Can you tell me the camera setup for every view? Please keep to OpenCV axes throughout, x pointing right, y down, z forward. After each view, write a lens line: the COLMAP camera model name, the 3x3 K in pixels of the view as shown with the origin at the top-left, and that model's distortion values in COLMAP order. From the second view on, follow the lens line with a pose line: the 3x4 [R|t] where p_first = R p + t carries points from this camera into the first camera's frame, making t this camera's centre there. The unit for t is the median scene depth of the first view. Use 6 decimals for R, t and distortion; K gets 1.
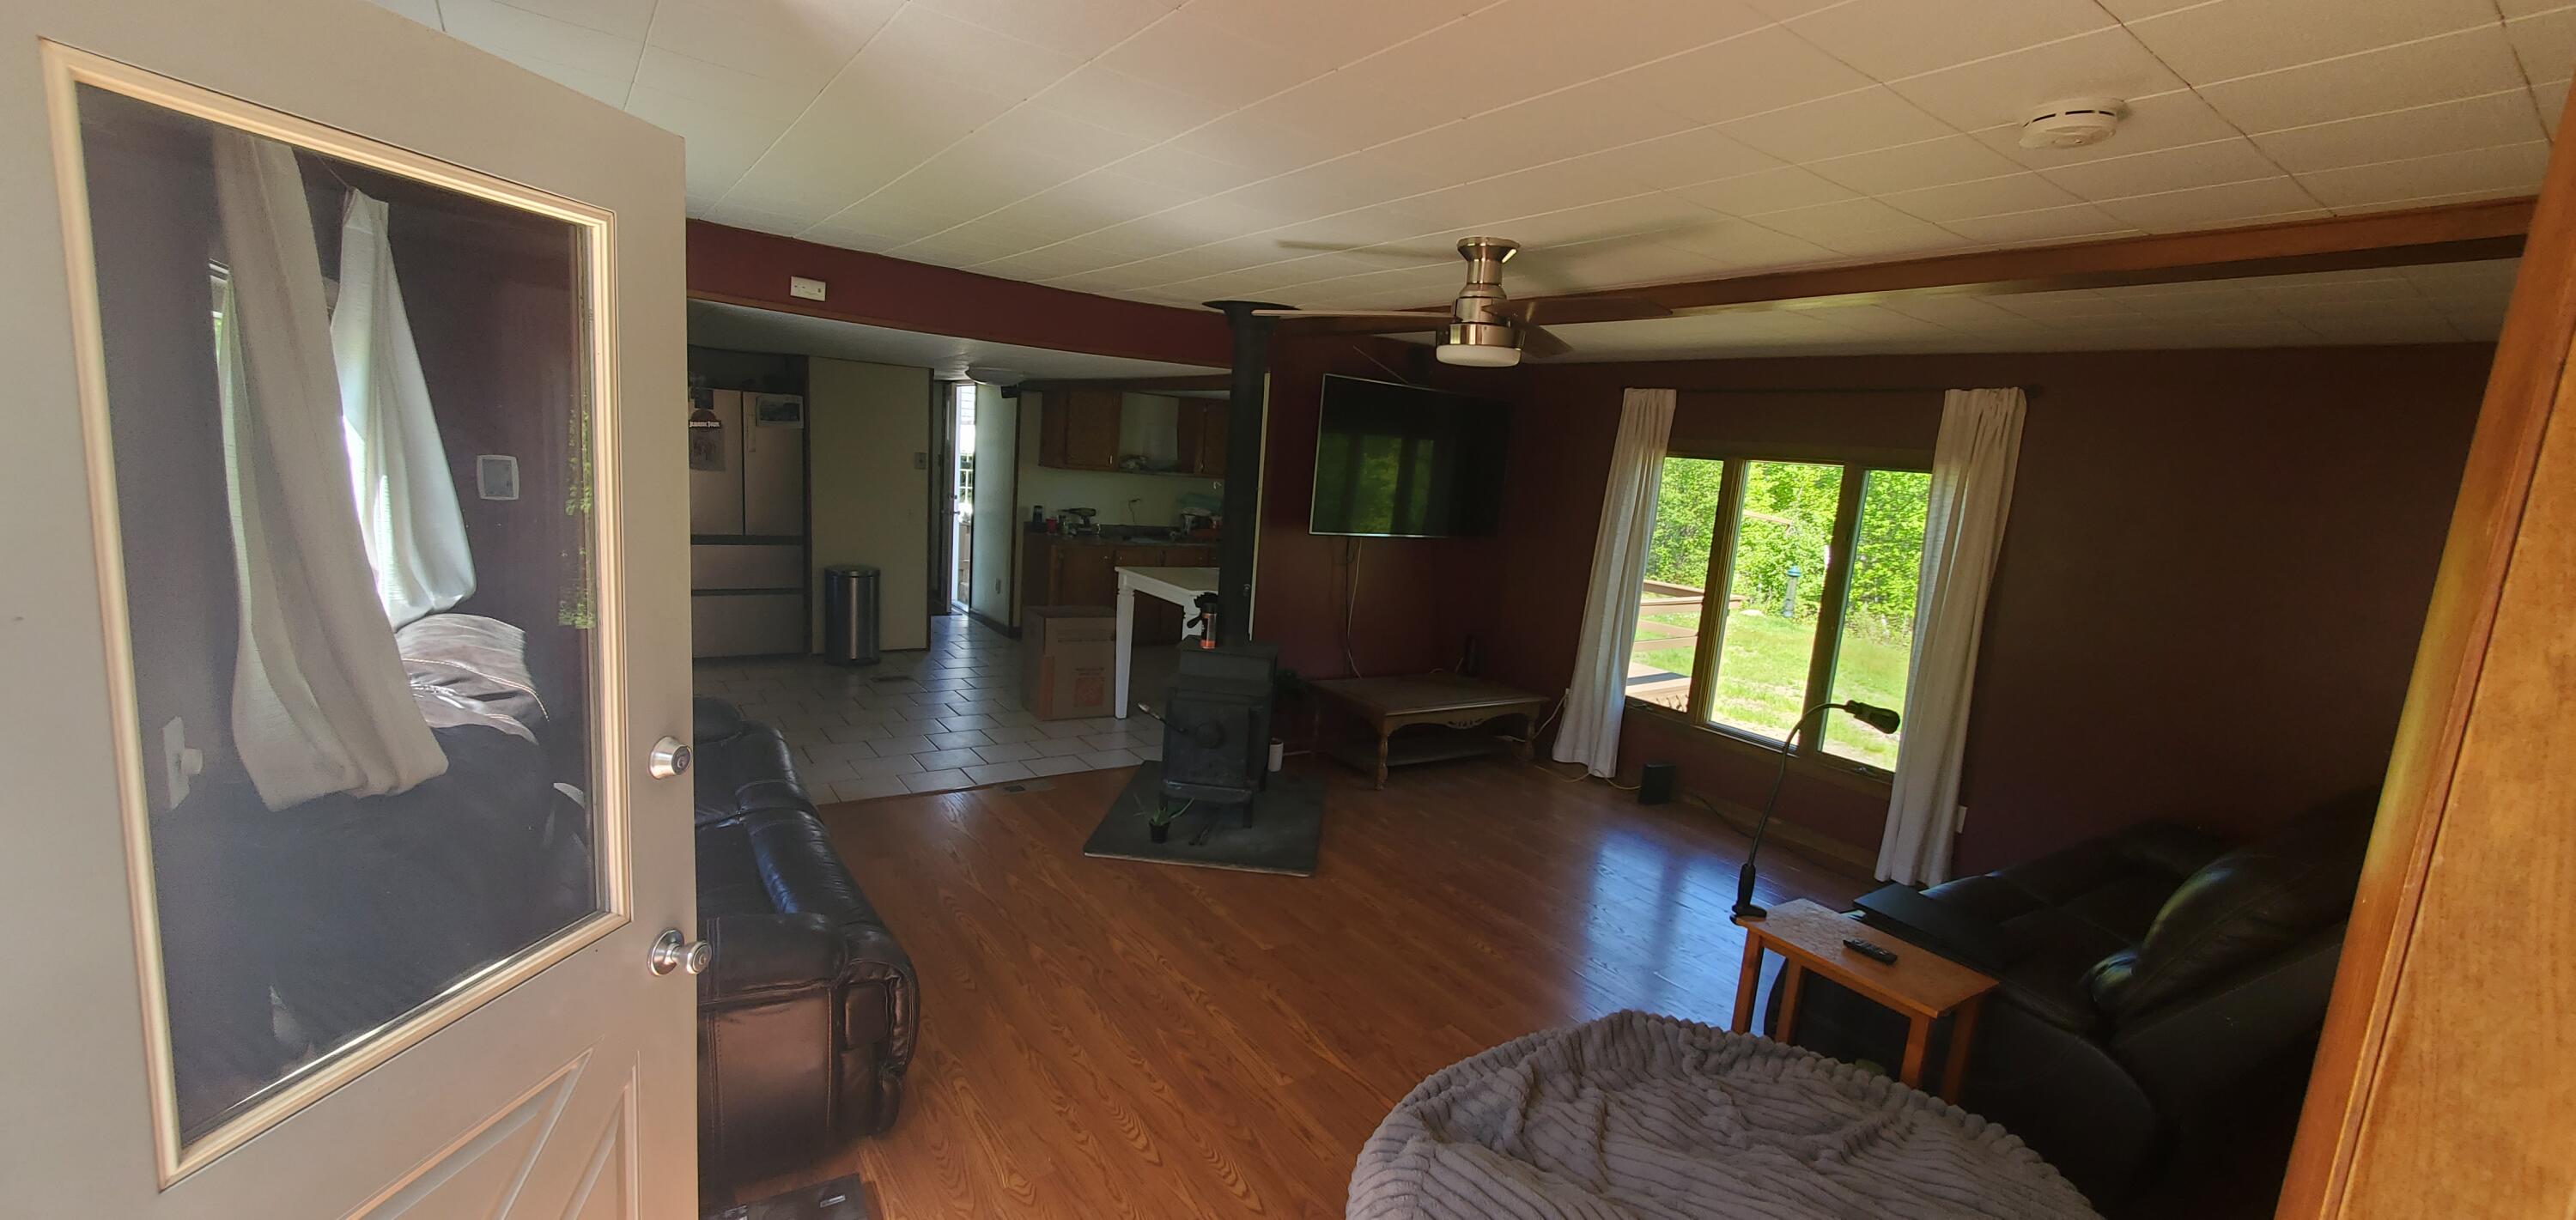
lens RADIAL K [[1019.7, 0, 1288.0], [0, 1019.7, 610.0], [0, 0, 1]] dist [-0.000984, -0.000164]
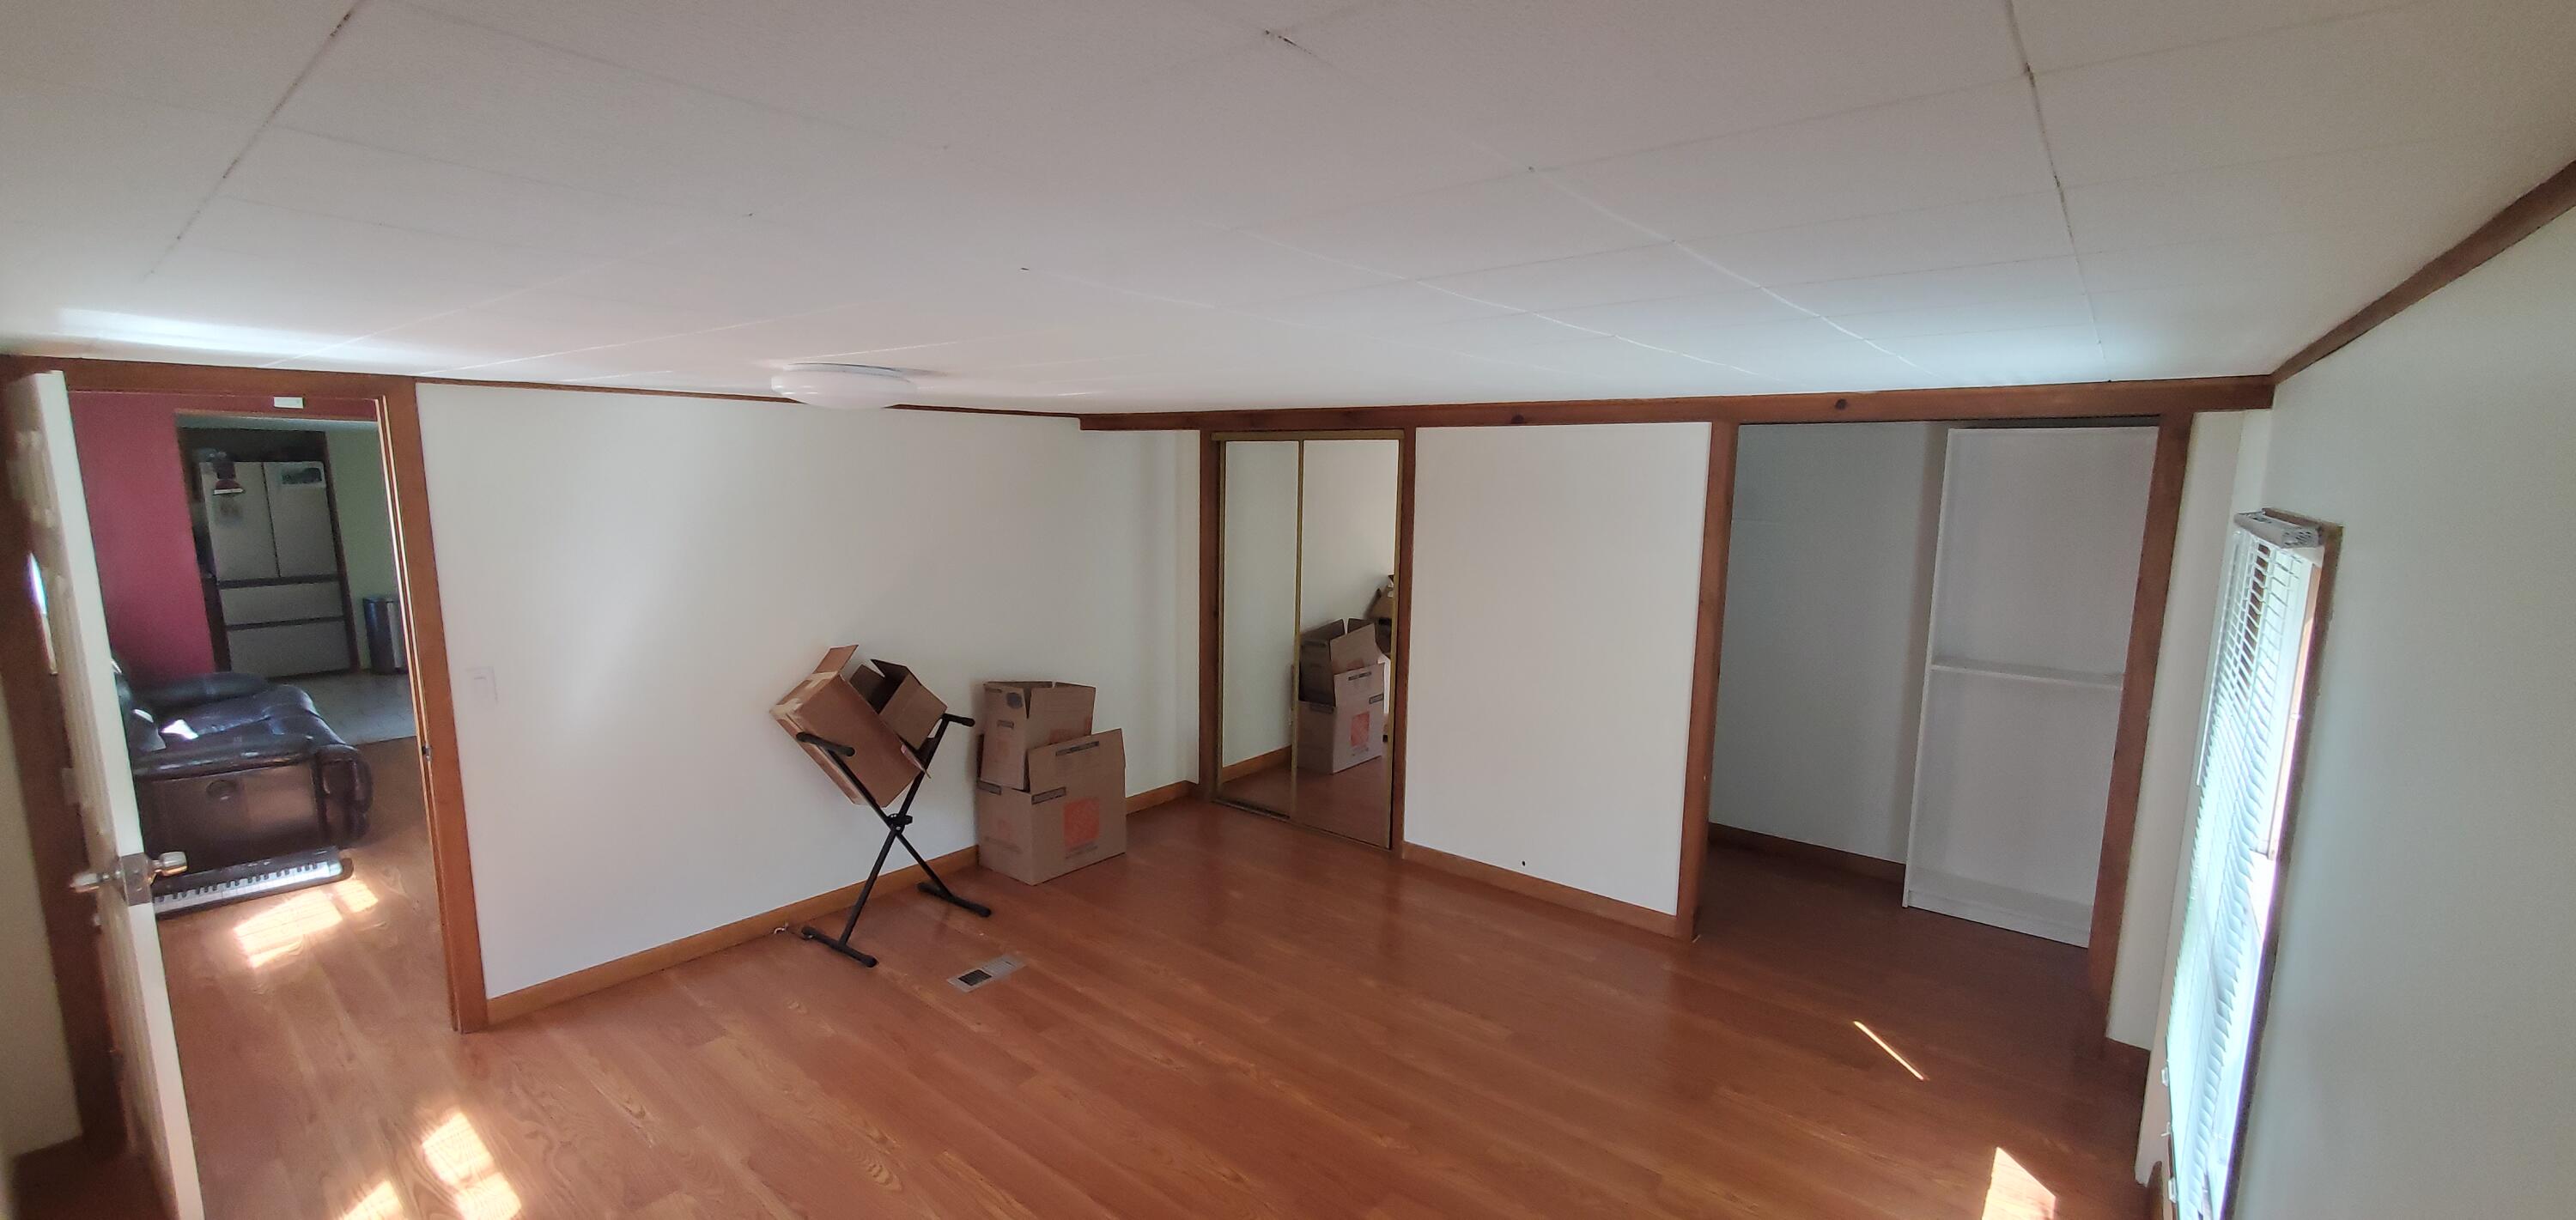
lens RADIAL K [[1019.7, 0, 1288.0], [0, 1019.7, 610.0], [0, 0, 1]] dist [-0.000984, -0.000164]
pose [[0.960950, -0.106323, 0.255480, 0.326459], [0.106859, 0.994204, 0.011821, 0.083284], [-0.255256, 0.015941, 0.966742, -0.511944]]
